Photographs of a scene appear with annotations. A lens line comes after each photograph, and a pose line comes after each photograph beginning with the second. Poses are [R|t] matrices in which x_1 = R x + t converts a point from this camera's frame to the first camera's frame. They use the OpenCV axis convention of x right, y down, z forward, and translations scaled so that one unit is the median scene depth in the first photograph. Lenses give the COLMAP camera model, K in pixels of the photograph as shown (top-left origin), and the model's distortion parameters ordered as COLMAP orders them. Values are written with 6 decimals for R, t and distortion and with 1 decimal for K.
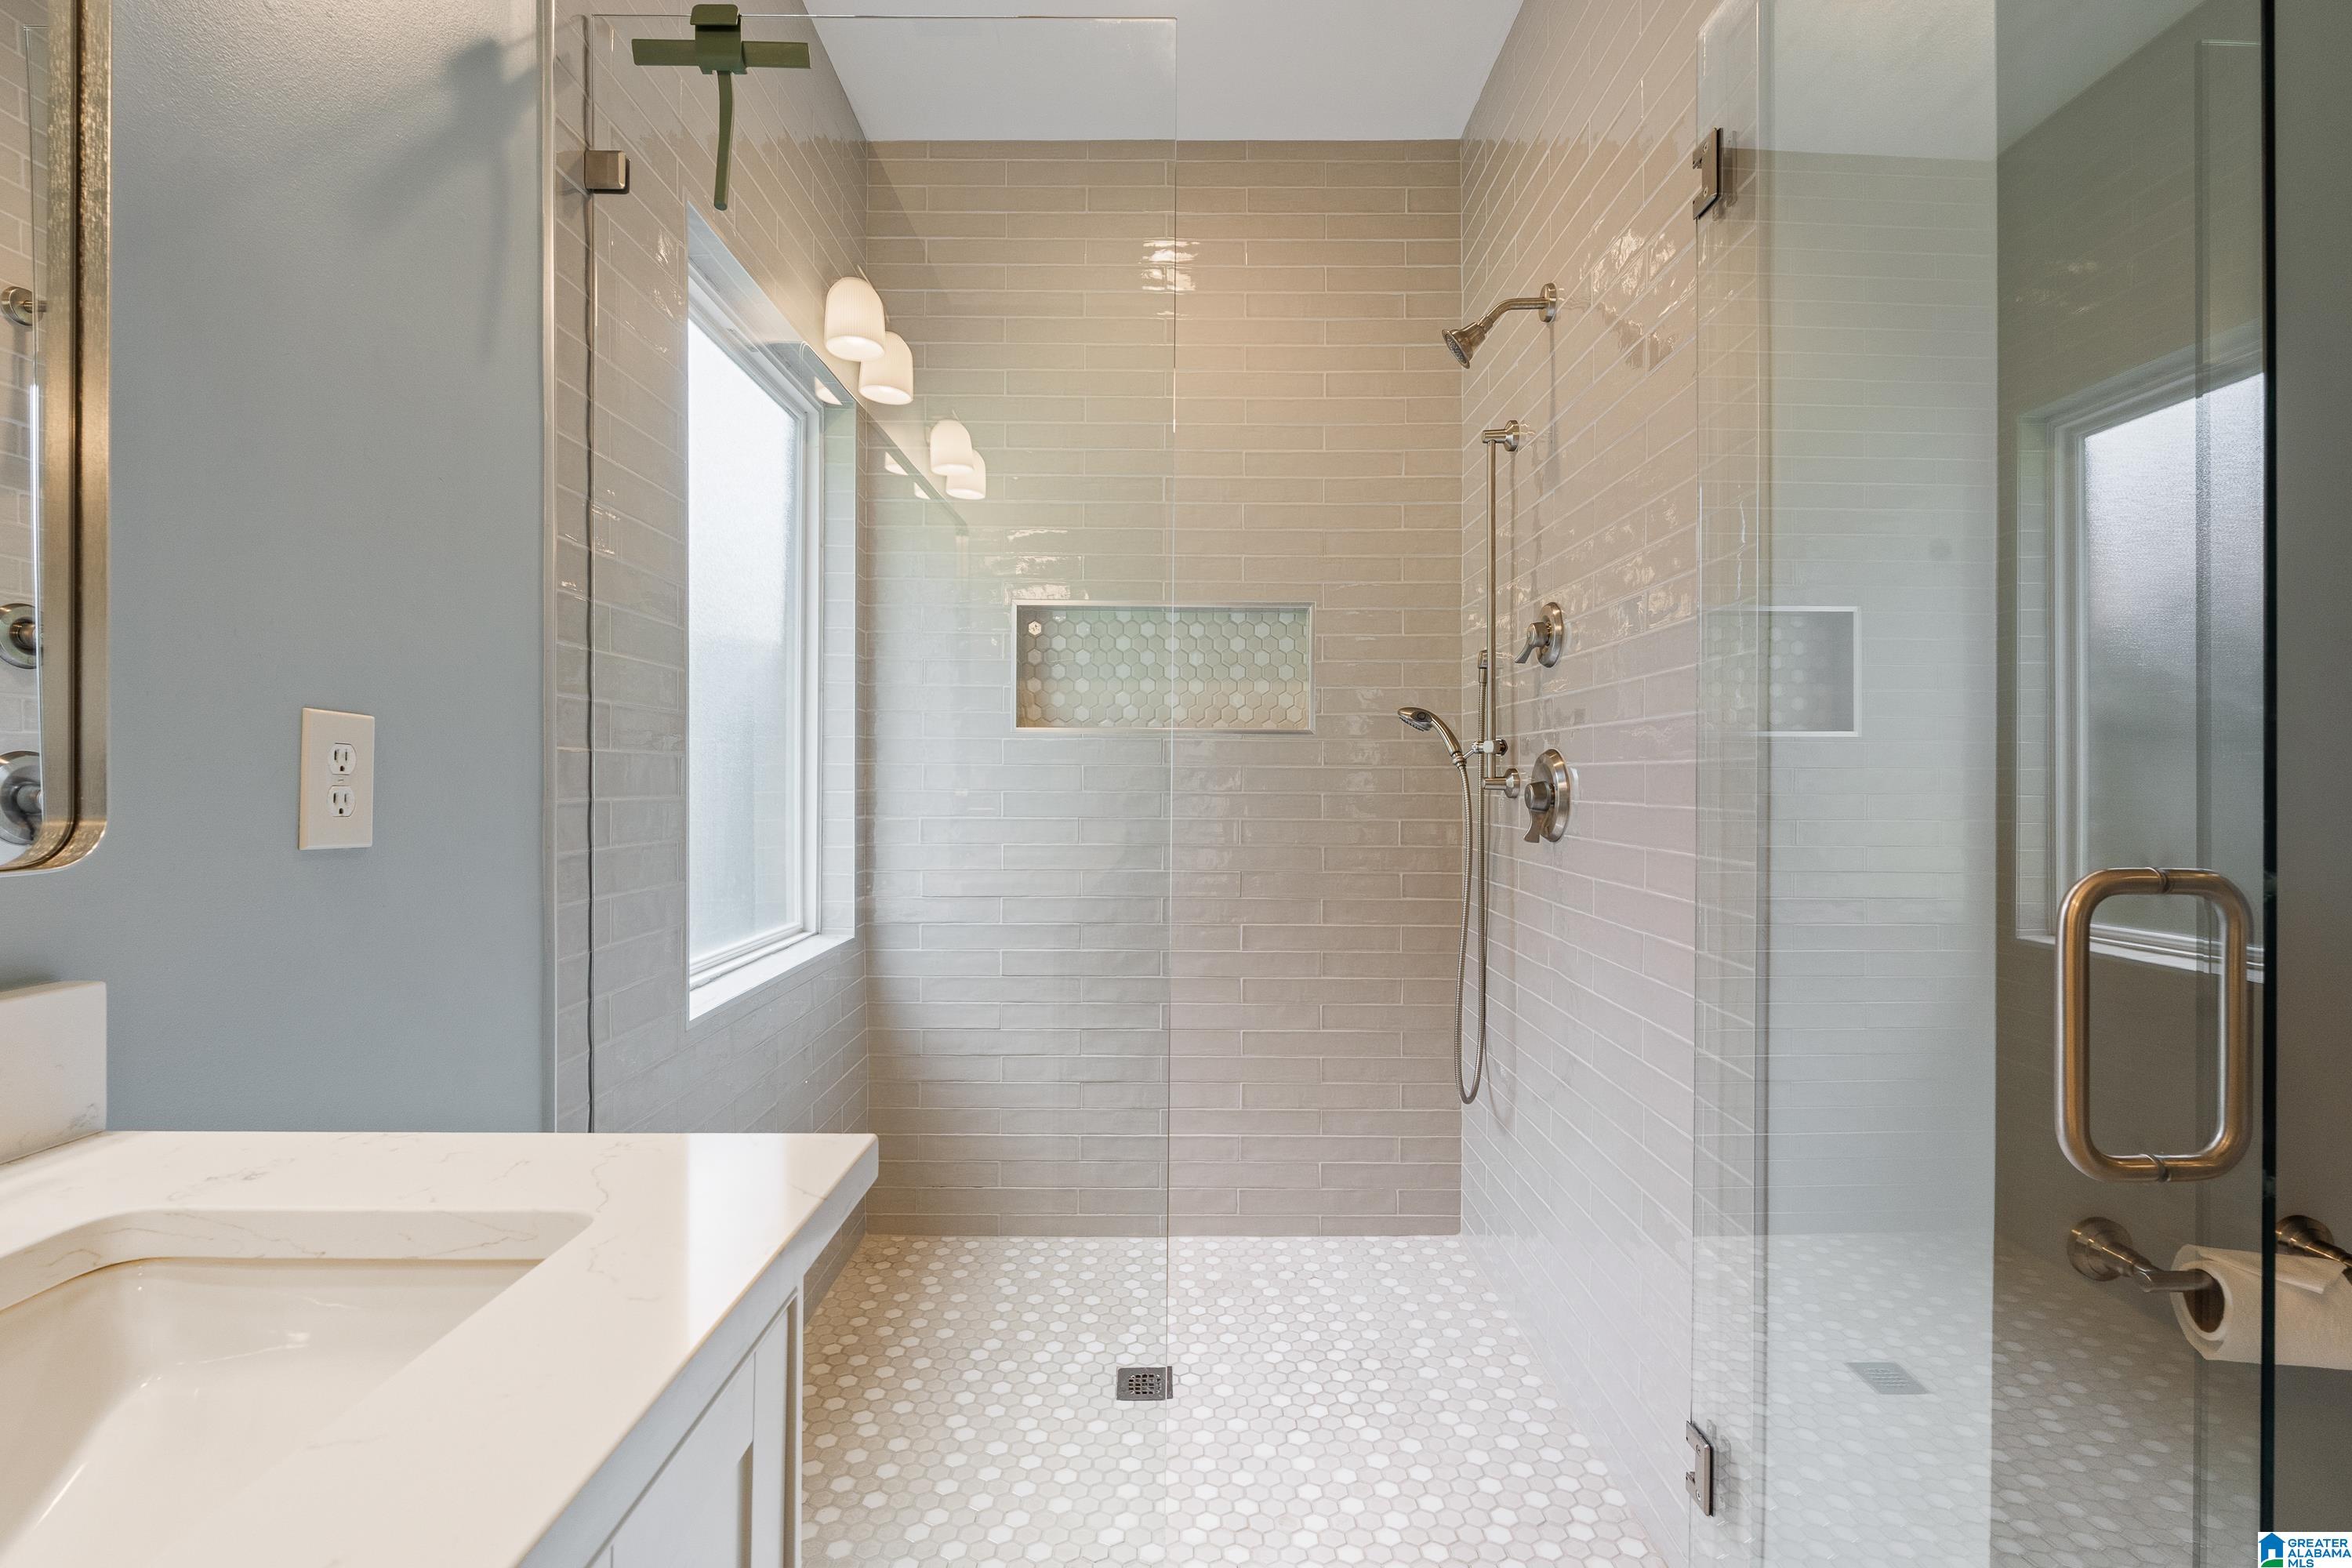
lens RADIAL K [[1034.2, 0, 1161.6], [0, 1034.2, 783.8], [0, 0, 1]] dist [0.000024, 0.000508]
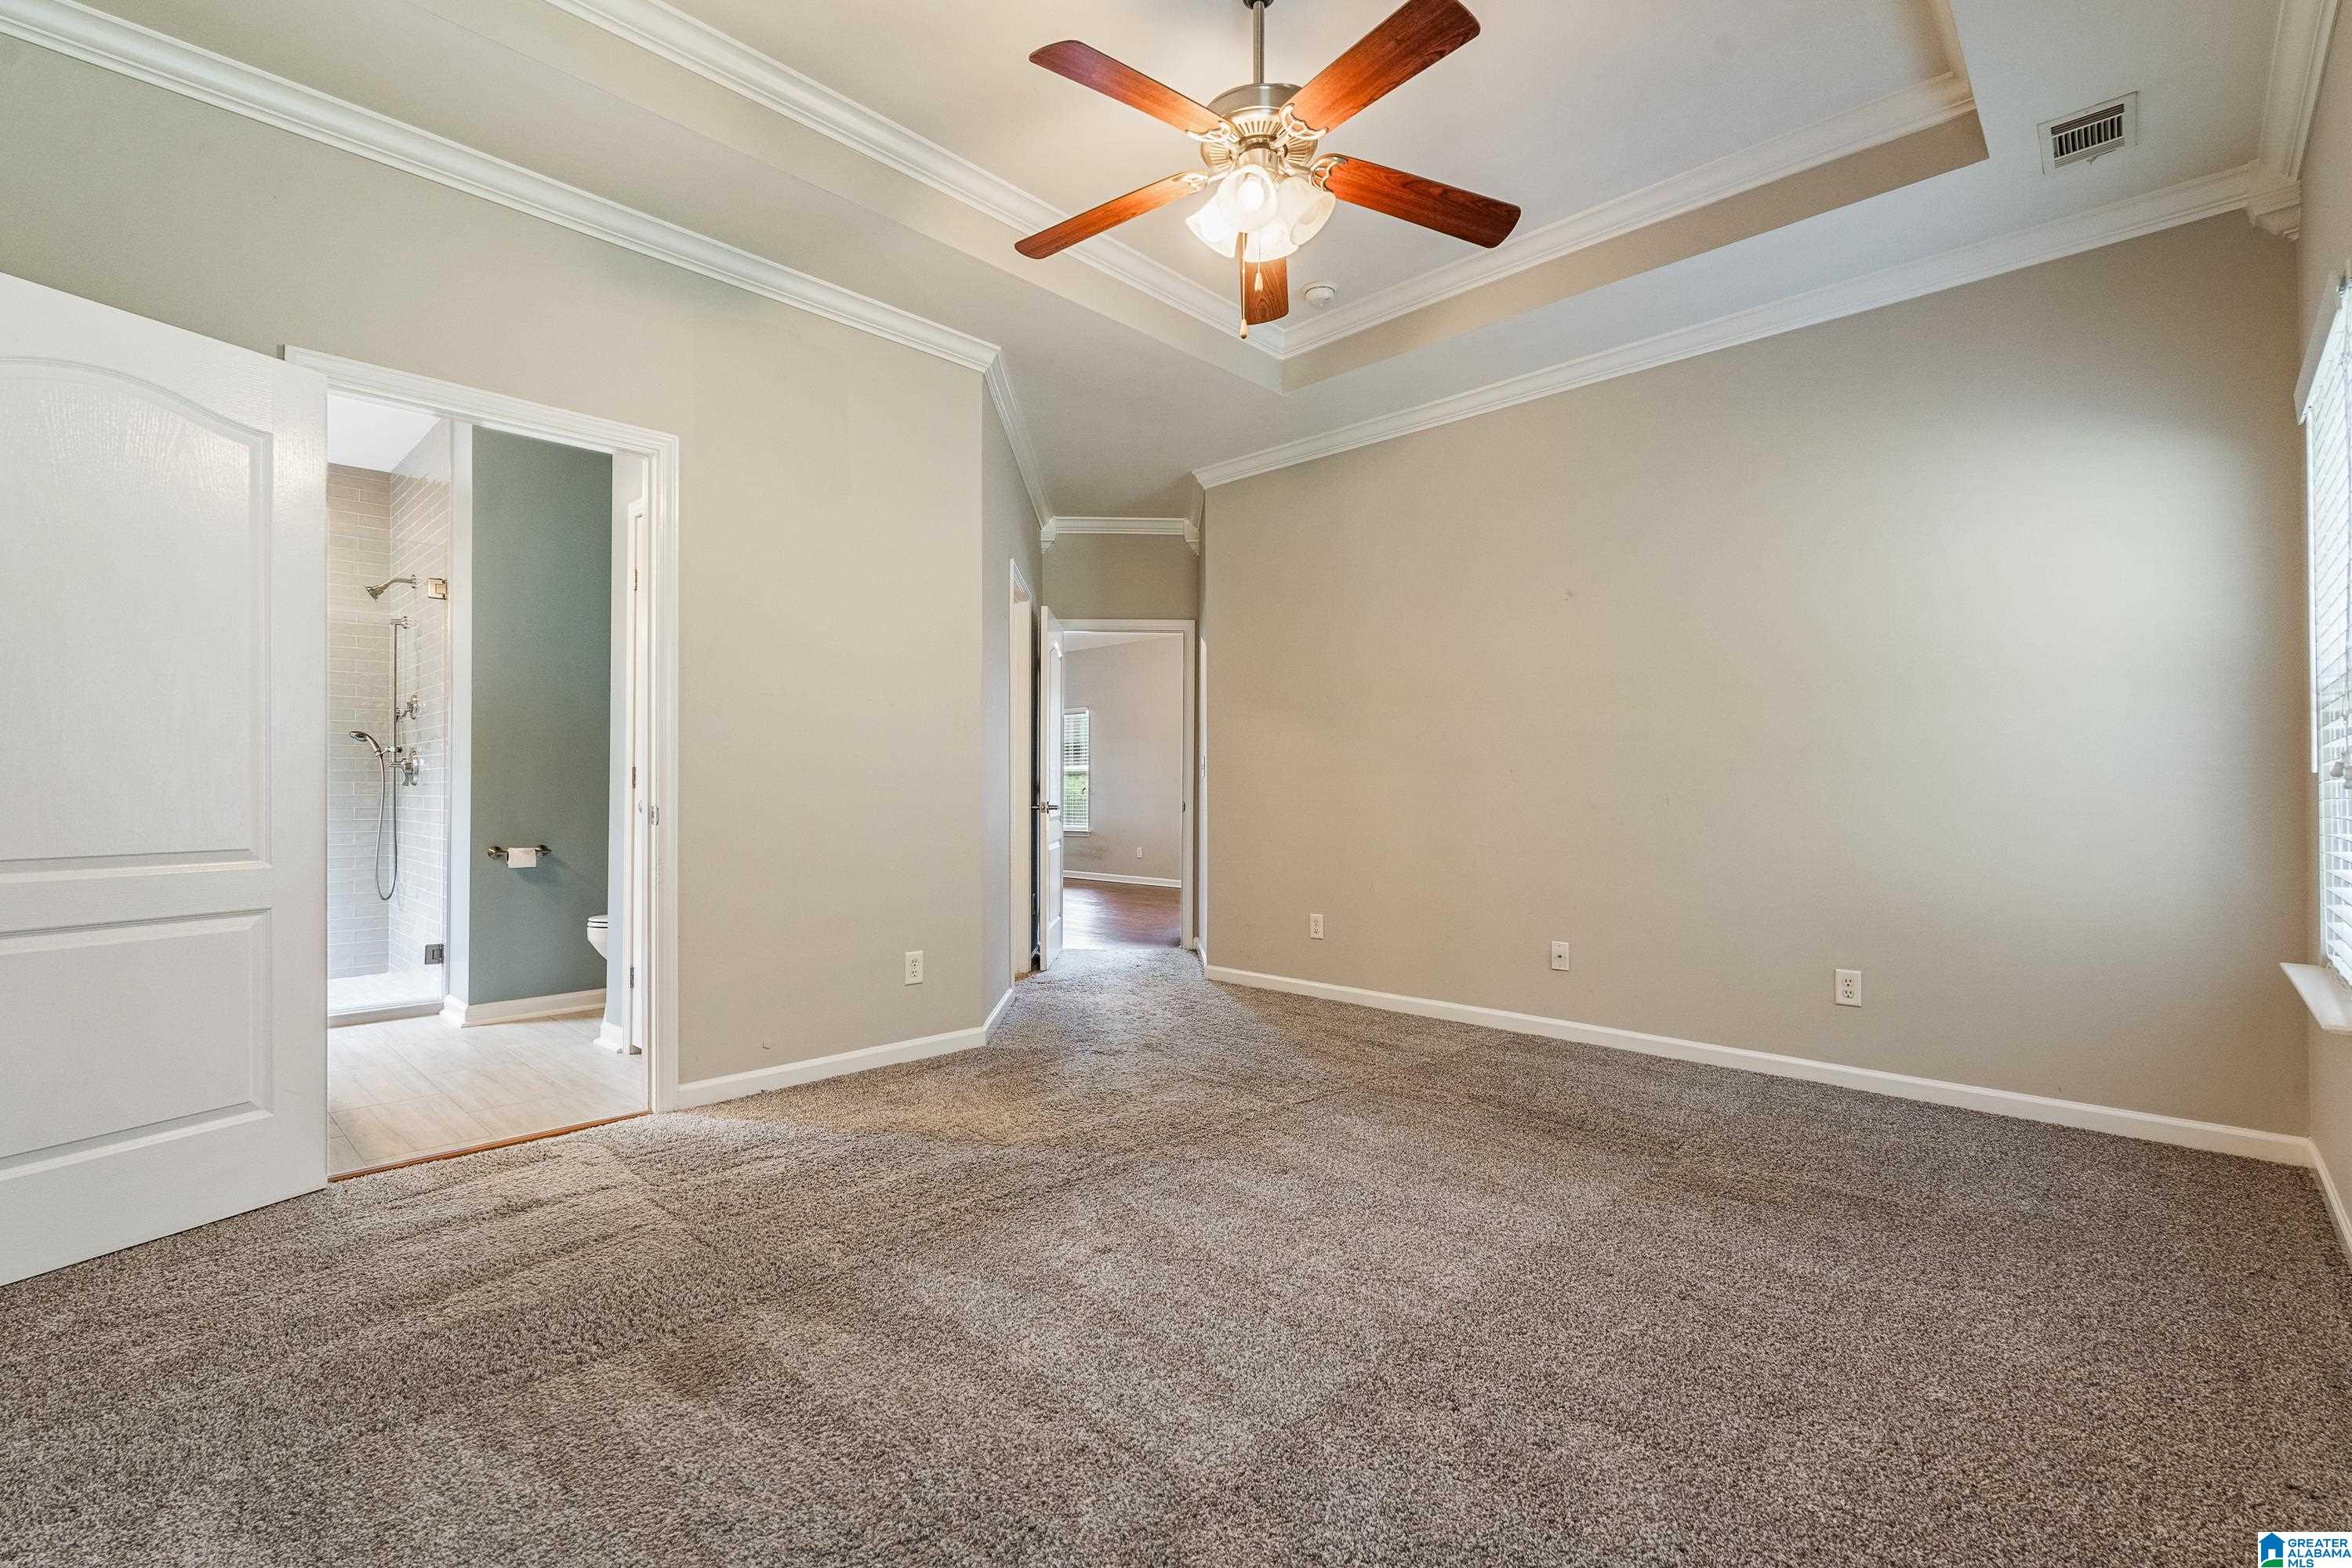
lens RADIAL K [[1034.2, 0, 1161.6], [0, 1034.2, 783.8], [0, 0, 1]] dist [0.000024, 0.000508]
pose [[0.689135, 0.003129, 0.724626, -0.199920], [0.001343, 0.999983, -0.005595, 0.061279], [-0.724631, 0.004829, 0.689120, -1.984721]]
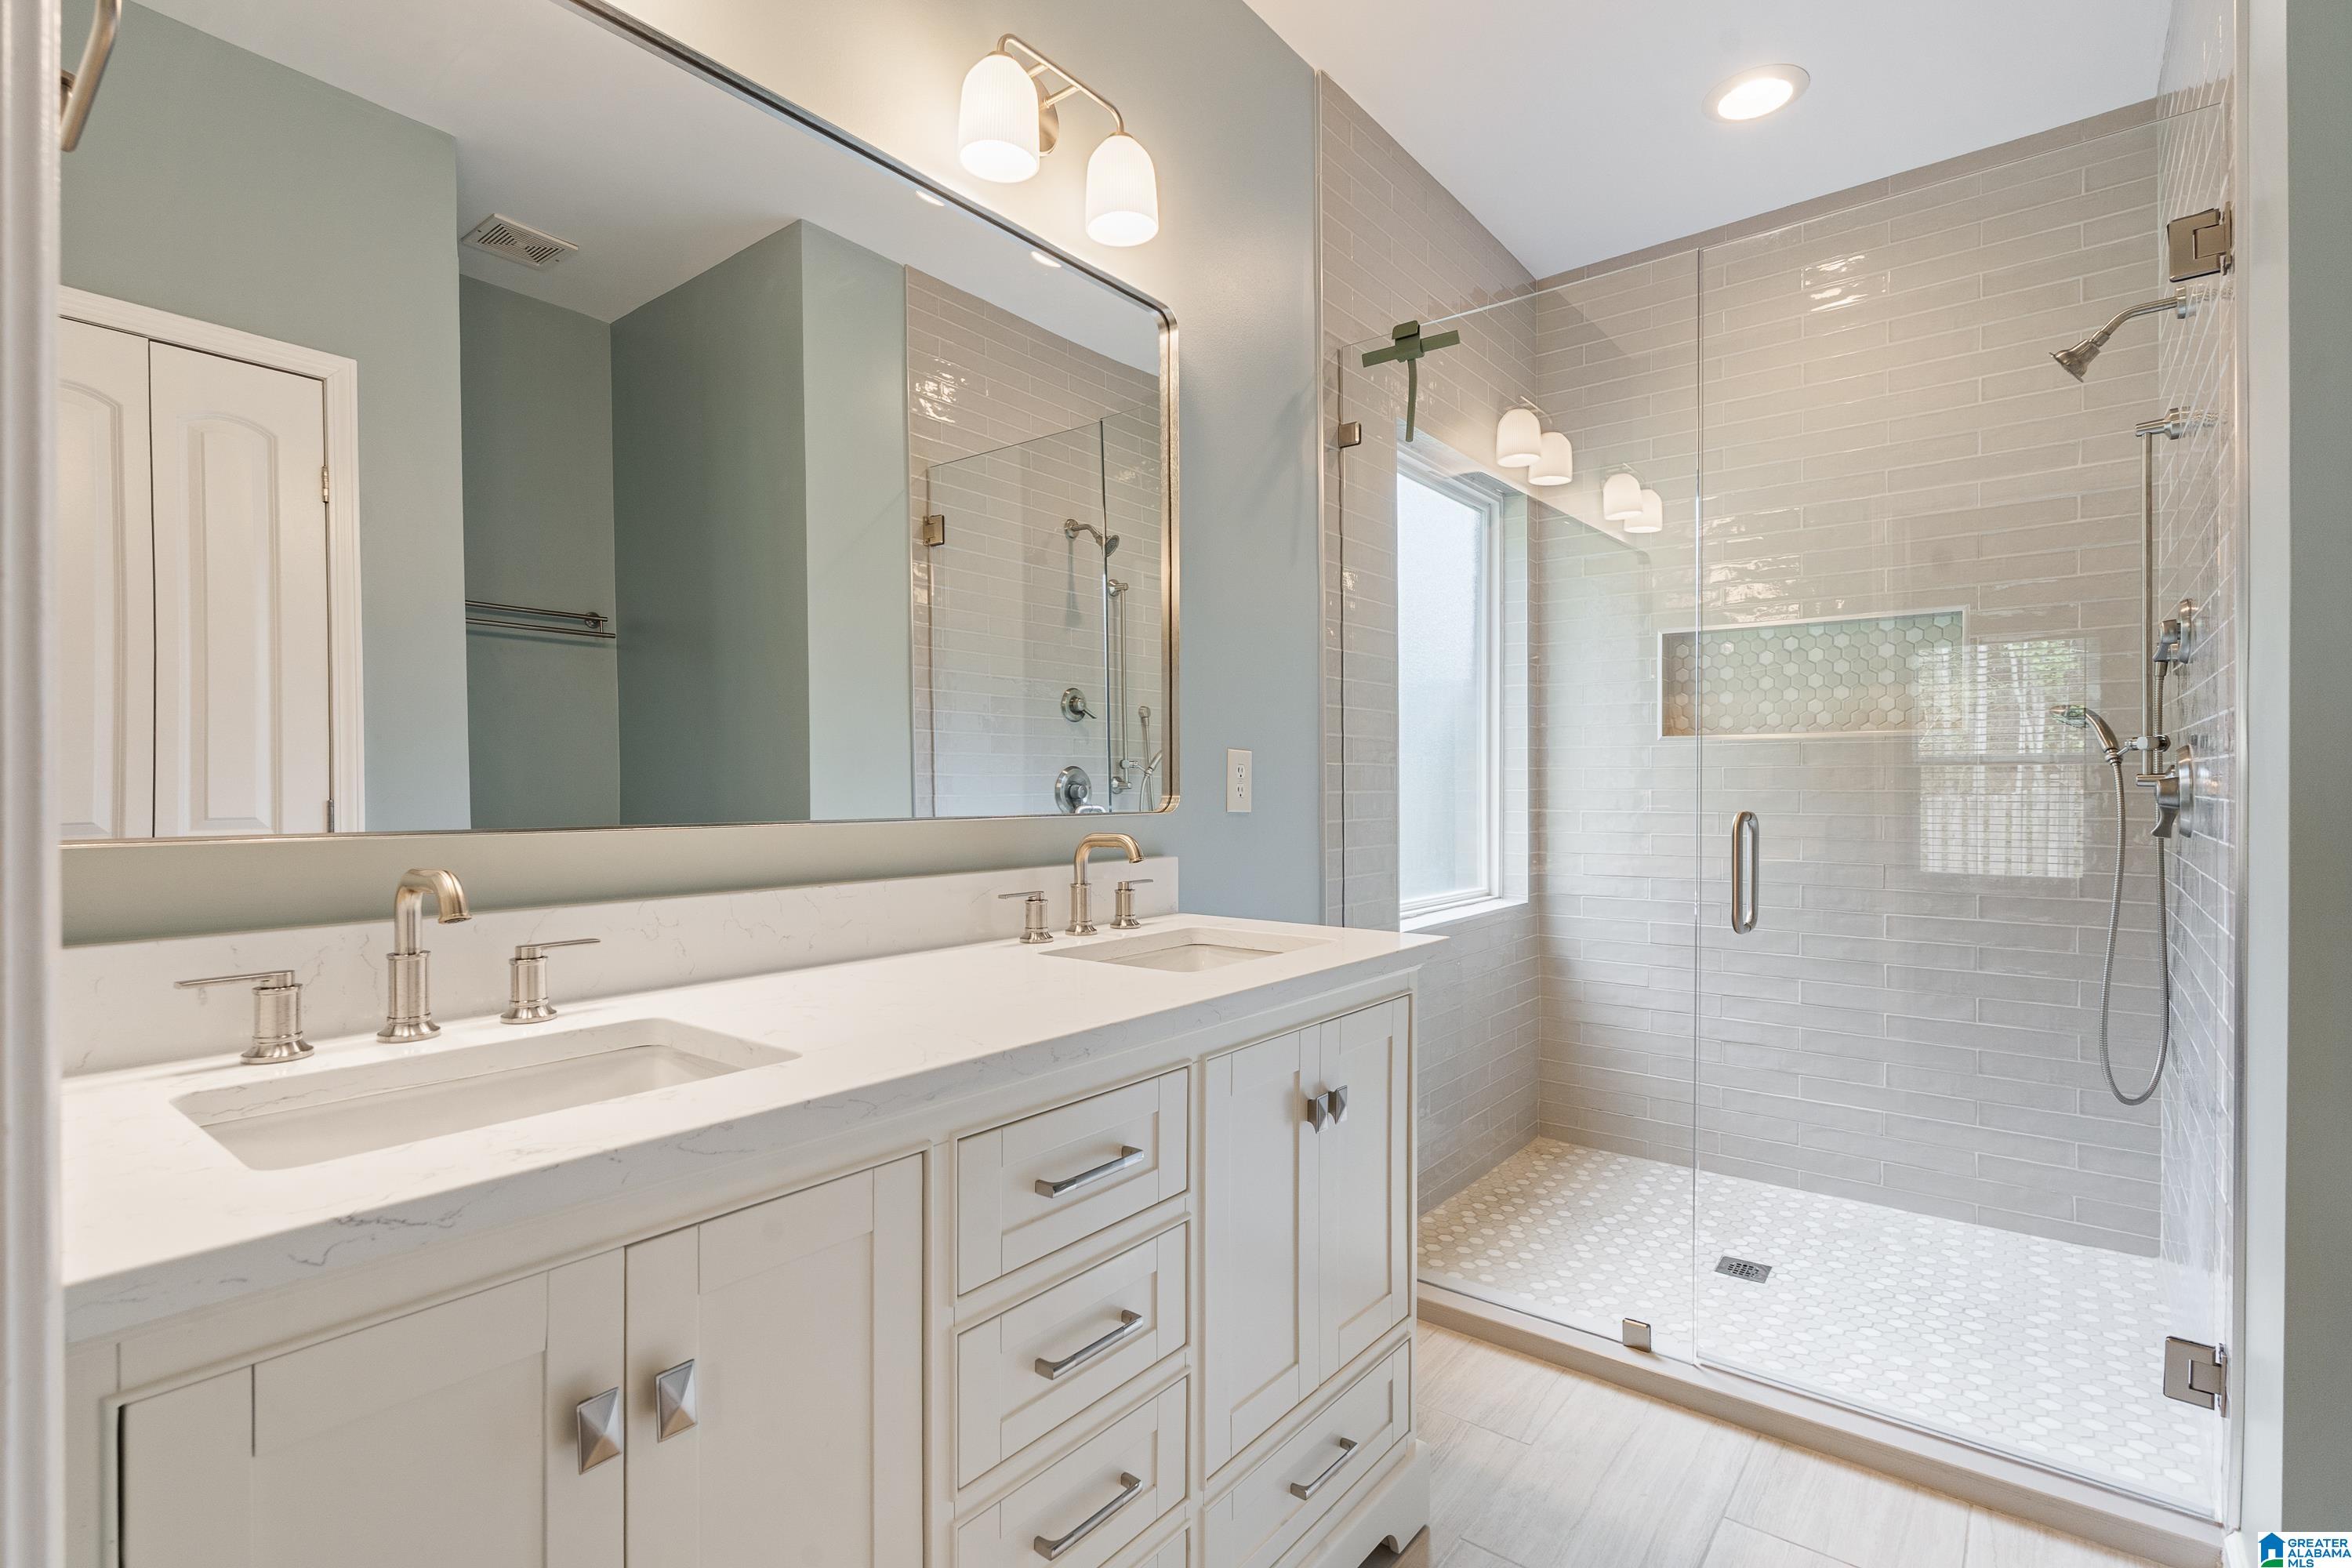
lens RADIAL K [[1114.5, 0, 1176.0], [0, 1114.5, 784.0], [0, 0, 1]] dist [-0.029130, -0.000462]
pose [[0.785648, -0.005693, -0.618647, 0.231020], [0.003172, 0.999982, -0.005173, 0.005829], [0.618665, 0.002102, 0.785652, -0.387610]]
